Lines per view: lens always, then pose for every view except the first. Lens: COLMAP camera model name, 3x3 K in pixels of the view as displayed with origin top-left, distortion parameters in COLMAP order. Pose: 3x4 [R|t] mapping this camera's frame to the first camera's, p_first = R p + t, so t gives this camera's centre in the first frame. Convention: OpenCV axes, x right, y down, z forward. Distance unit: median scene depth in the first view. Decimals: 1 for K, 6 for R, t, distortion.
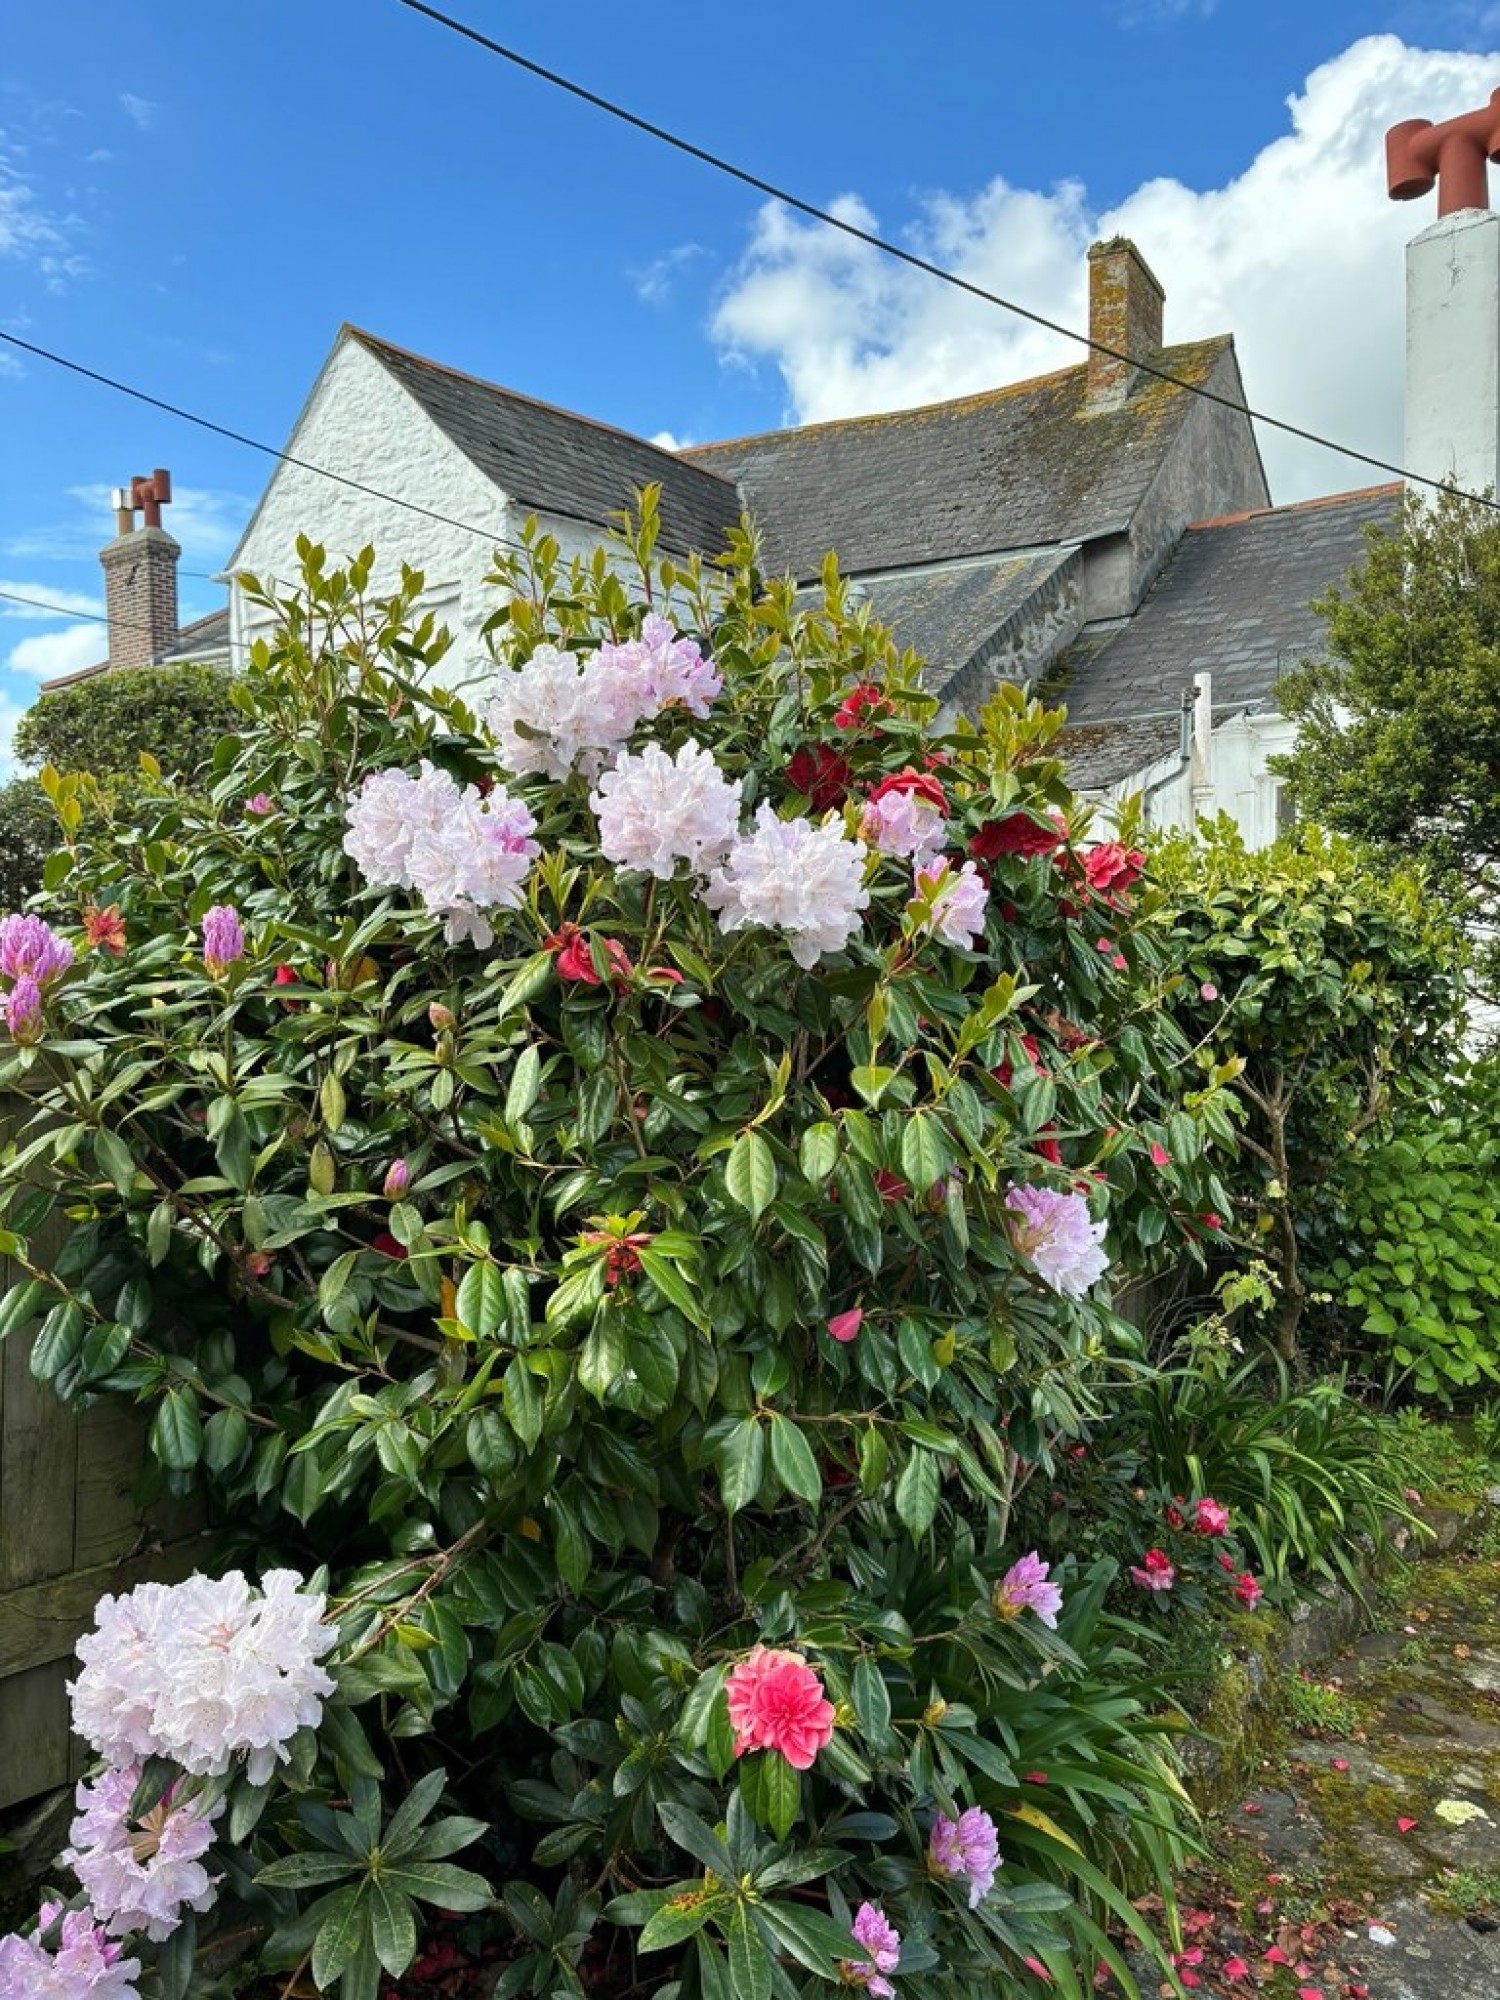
lens RADIAL K [[1333.7, 0, 750.0], [0, 1333.7, 1000.0], [0, 0, 1]] dist [-0.001290, -0.001962]
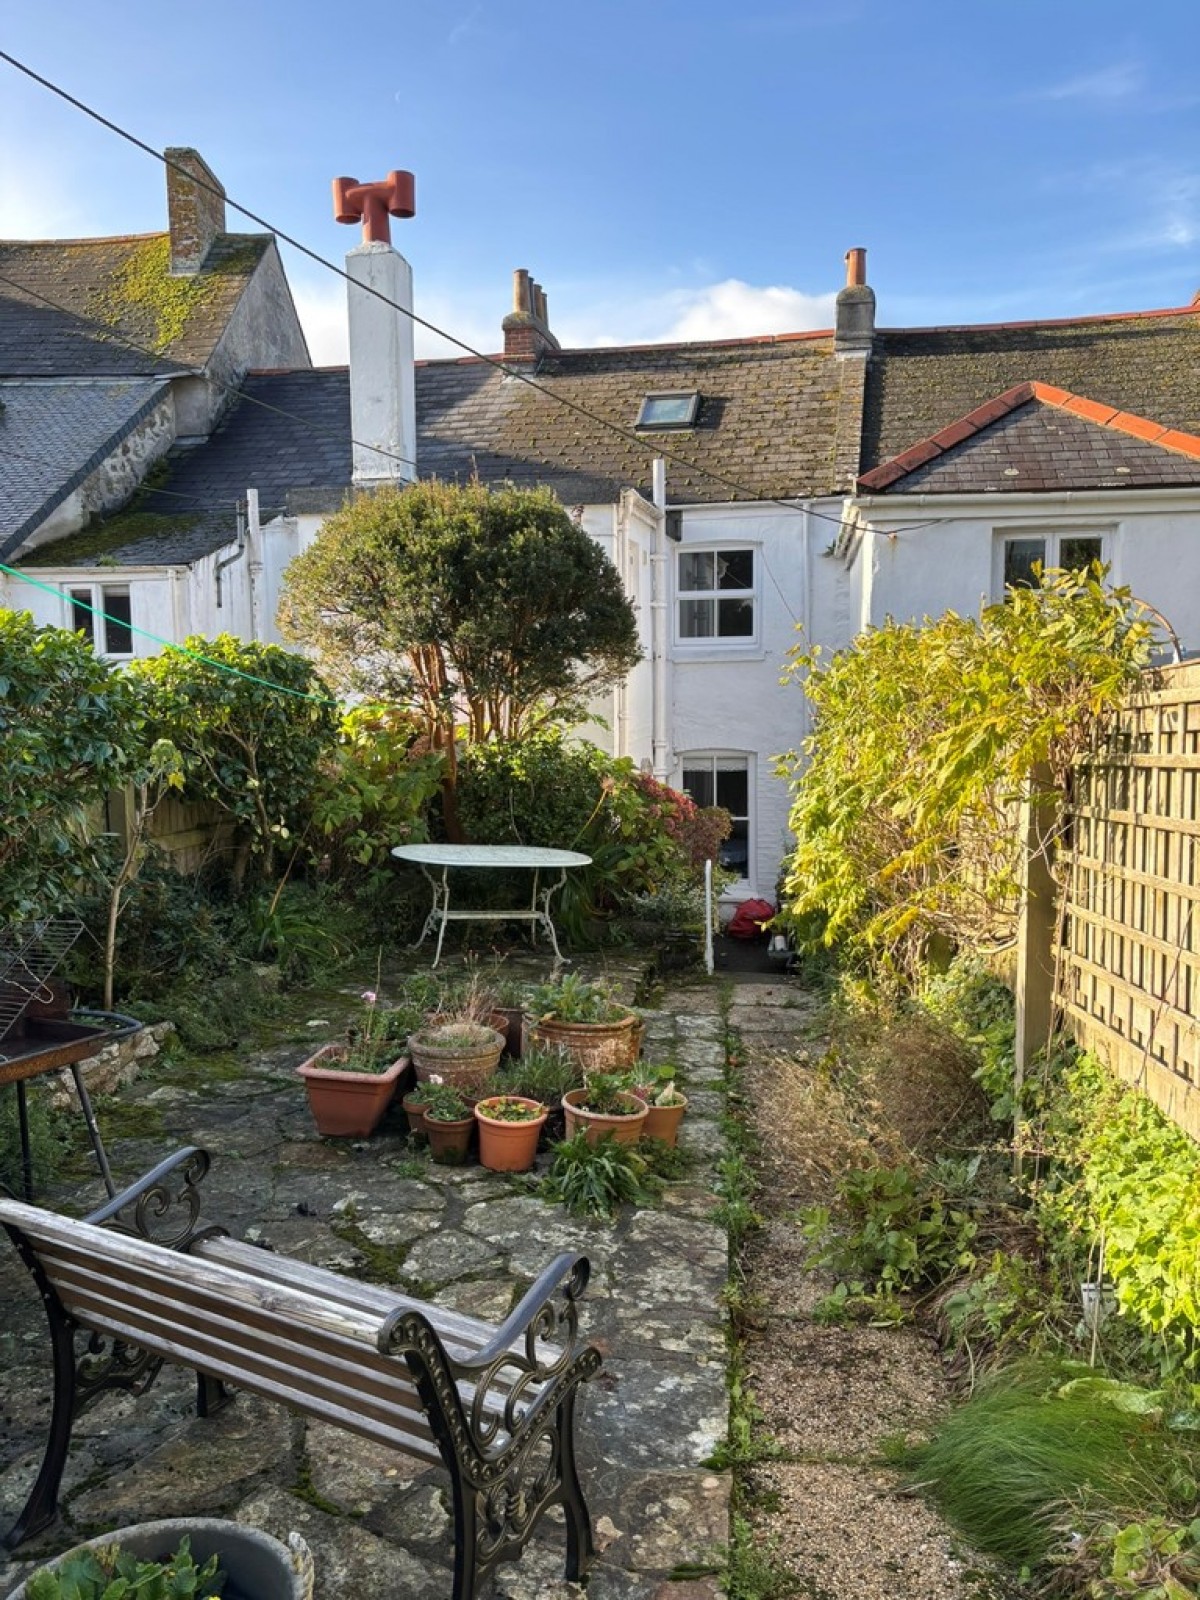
lens RADIAL K [[1067.0, 0, 600.0], [0, 1067.0, 800.0], [0, 0, 1]] dist [-0.001290, -0.001962]
pose [[0.833919, -0.076935, 0.546498, -0.025086], [0.028280, 0.994892, 0.096905, 0.005490], [-0.551161, -0.065356, 0.831835, -0.237466]]
